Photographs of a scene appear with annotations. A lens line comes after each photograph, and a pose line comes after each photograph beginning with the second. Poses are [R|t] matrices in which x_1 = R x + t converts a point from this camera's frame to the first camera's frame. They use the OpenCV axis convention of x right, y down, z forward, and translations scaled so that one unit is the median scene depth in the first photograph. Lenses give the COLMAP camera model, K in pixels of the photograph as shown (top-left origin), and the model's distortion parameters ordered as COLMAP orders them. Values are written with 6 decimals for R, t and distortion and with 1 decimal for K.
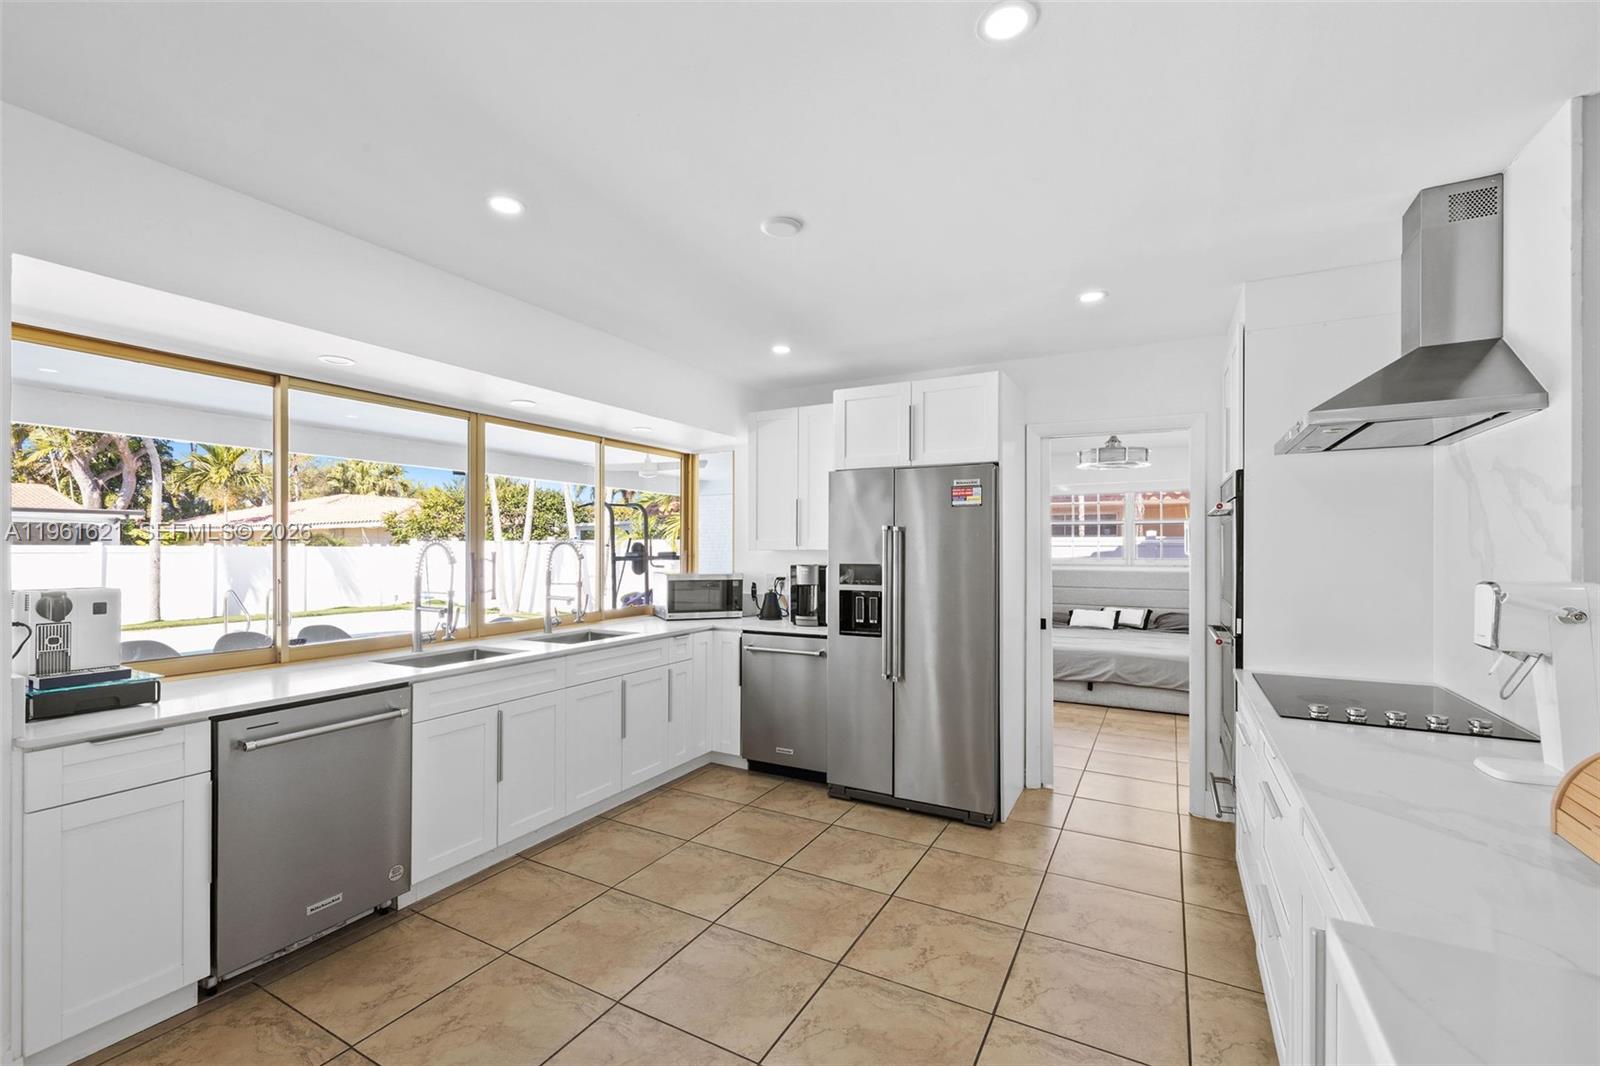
lens RADIAL K [[685.0, 0, 788.0], [0, 685.0, 544.8], [0, 0, 1]] dist [0.003530, 0.000324]
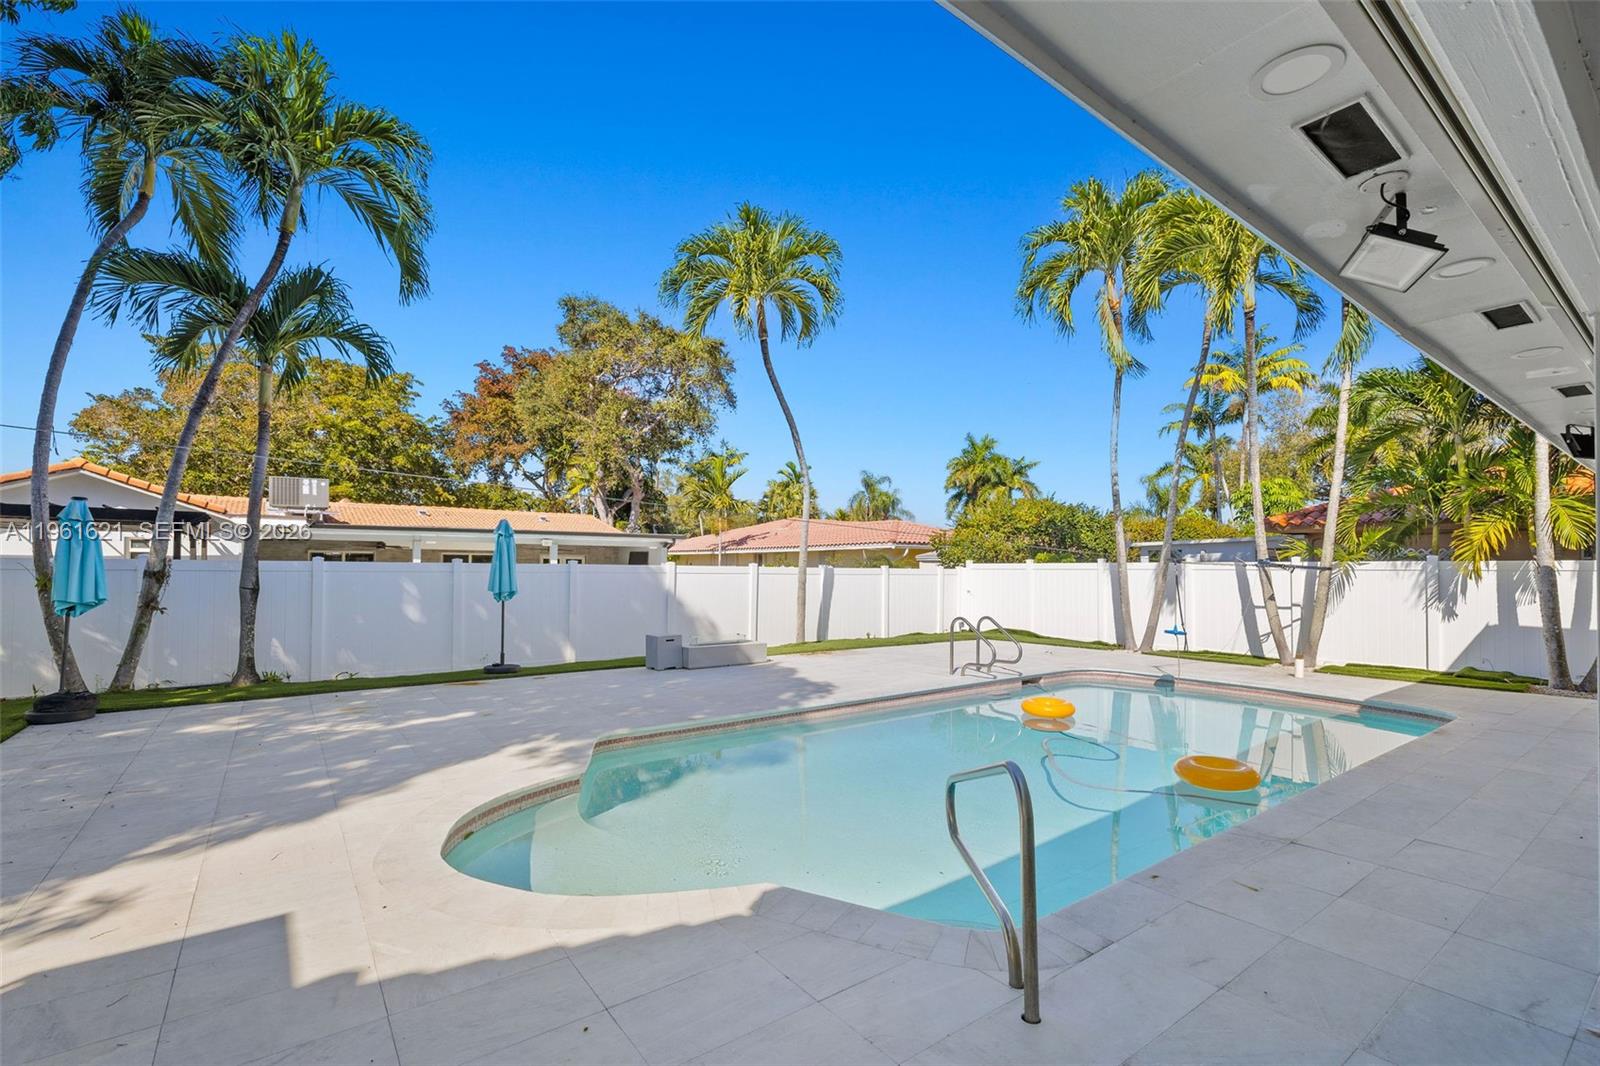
lens RADIAL K [[713.8, 0, 808.9], [0, 713.8, 557.7], [0, 0, 1]] dist [-0.000298, -0.000257]
pose [[0.917074, -0.001539, -0.398713, -1.841253], [-0.004135, 0.999902, -0.013371, 0.007067], [0.398695, 0.013911, 0.916978, 0.219256]]
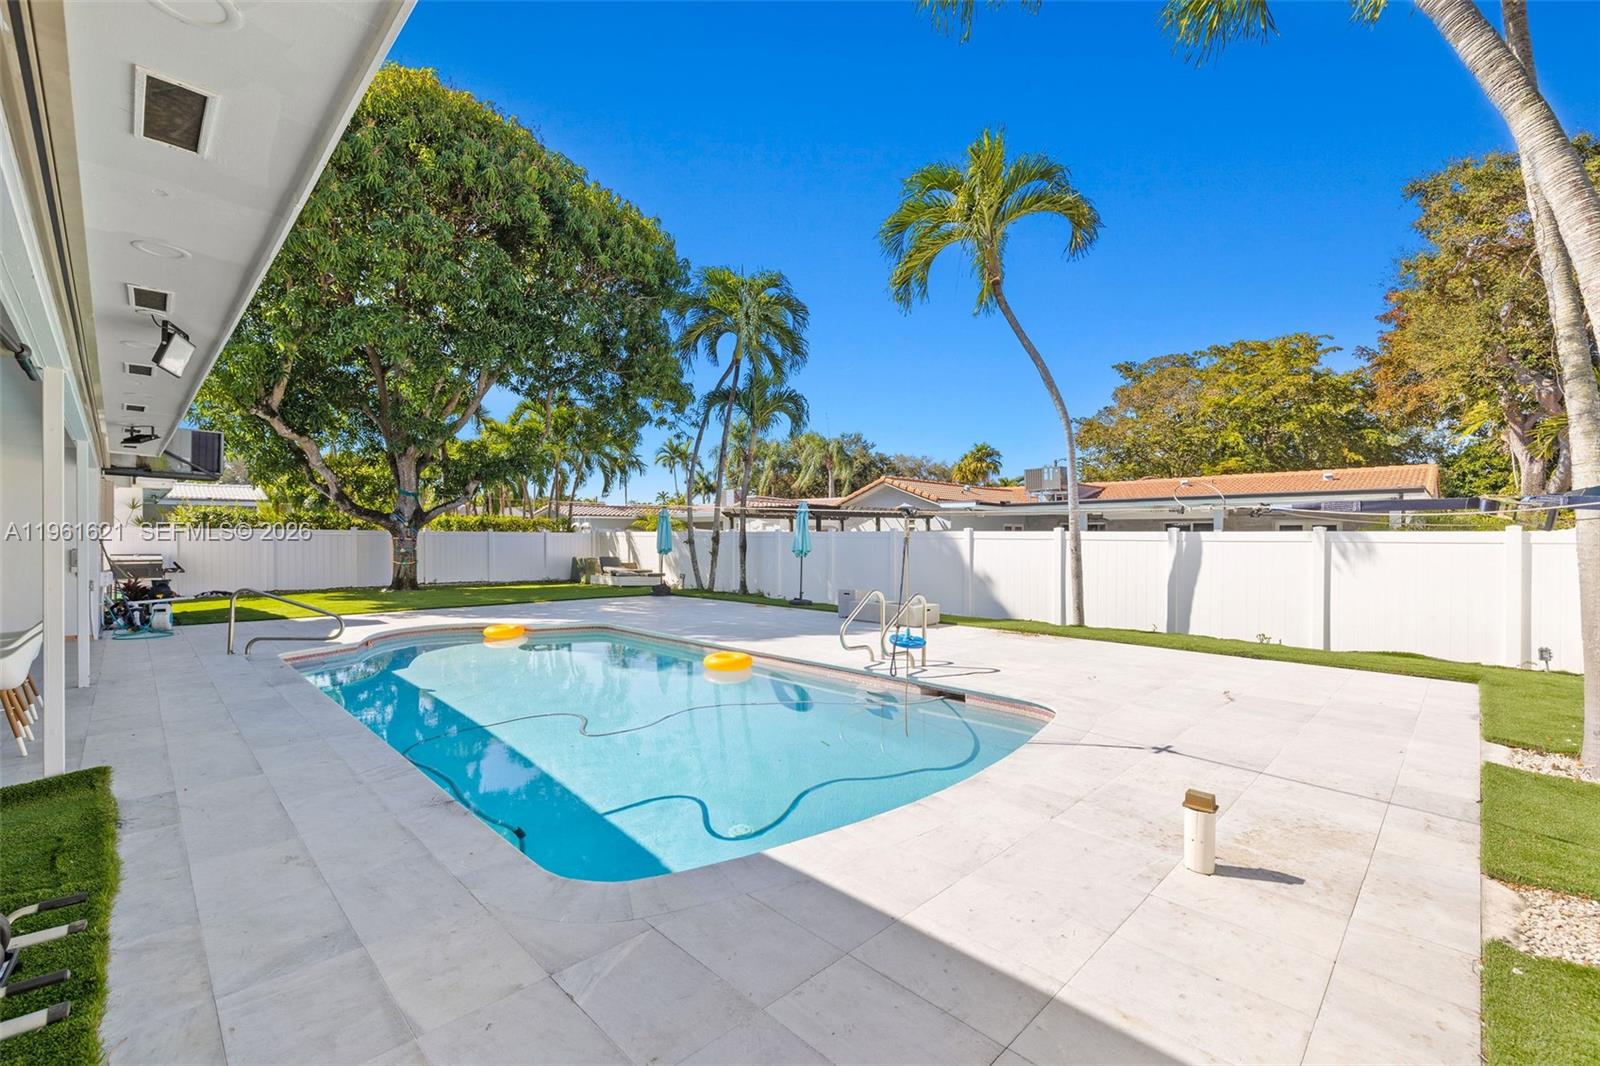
lens RADIAL K [[682.5, 0, 801.8], [0, 682.5, 537.5], [0, 0, 1]] dist [-0.000018, -0.000105]
pose [[-0.259844, 0.000921, -0.965650, -0.234529], [0.003451, 0.999994, 0.000025, 0.030773], [0.965644, -0.003326, -0.259846, 3.291224]]
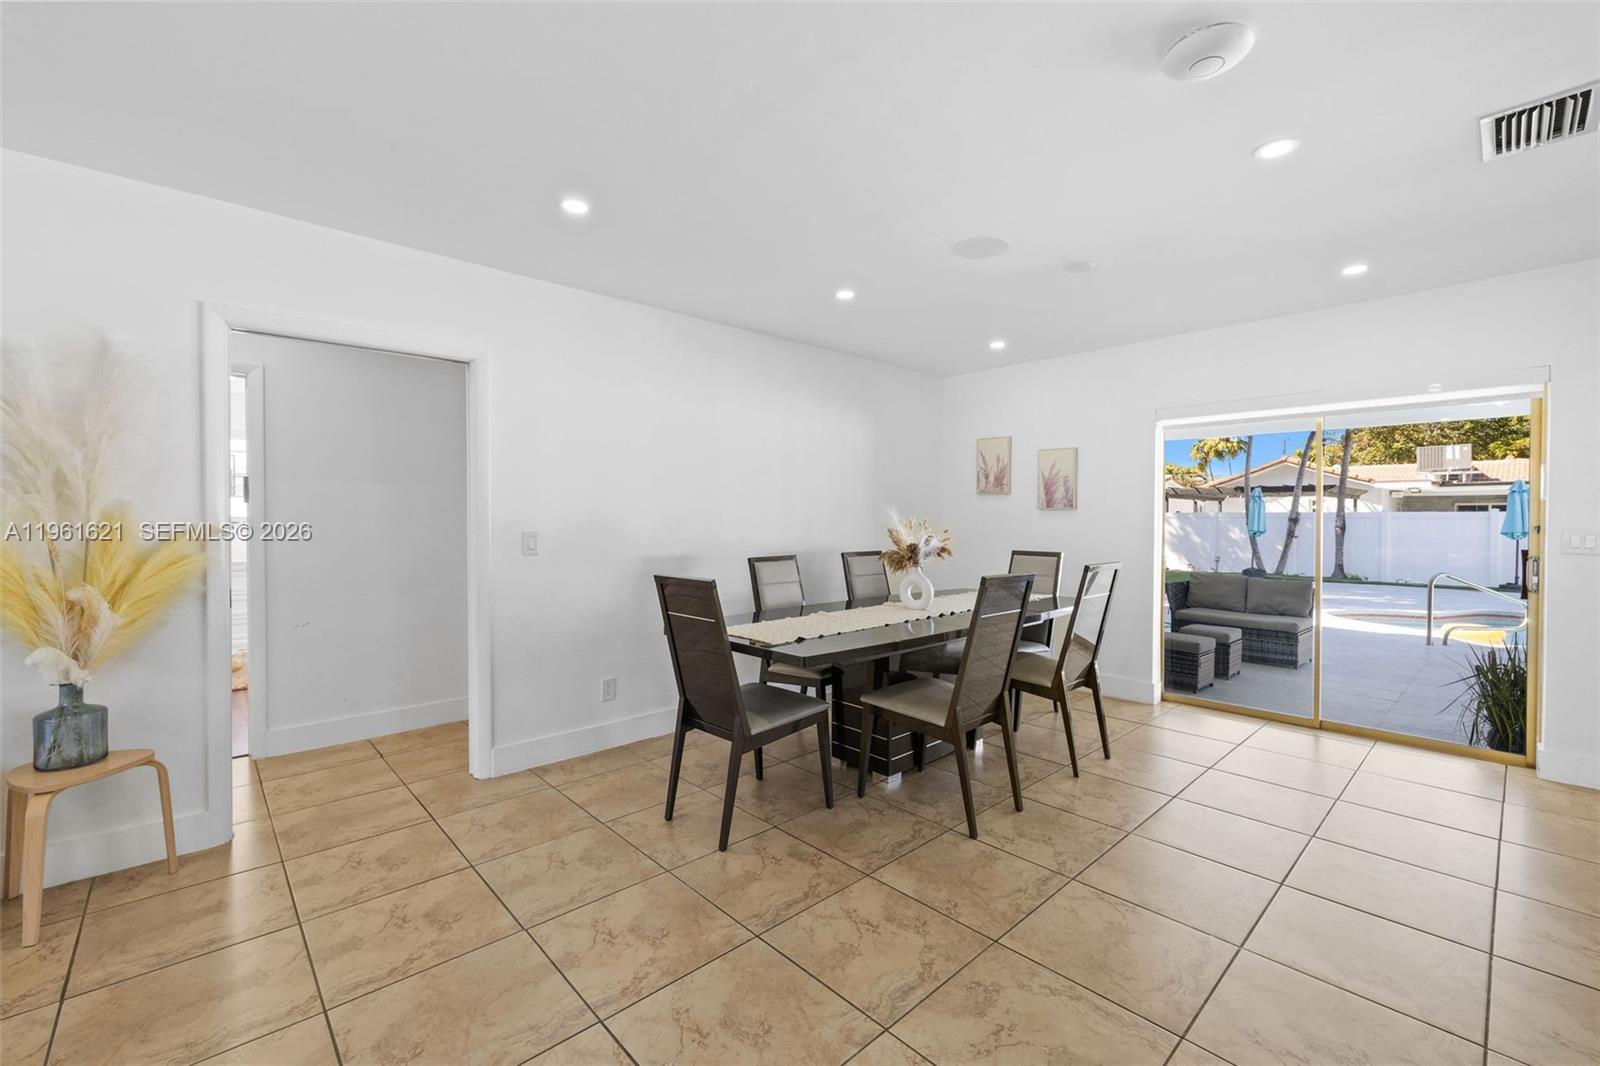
lens RADIAL K [[666.6, 0, 796.7], [0, 666.6, 527.7], [0, 0, 1]] dist [-0.001581, -0.000428]
pose [[-0.309650, 0.012075, -0.950774, 0.546258], [0.001823, 0.999925, 0.012106, 0.032895], [0.950849, 0.002015, -0.309648, -0.282876]]
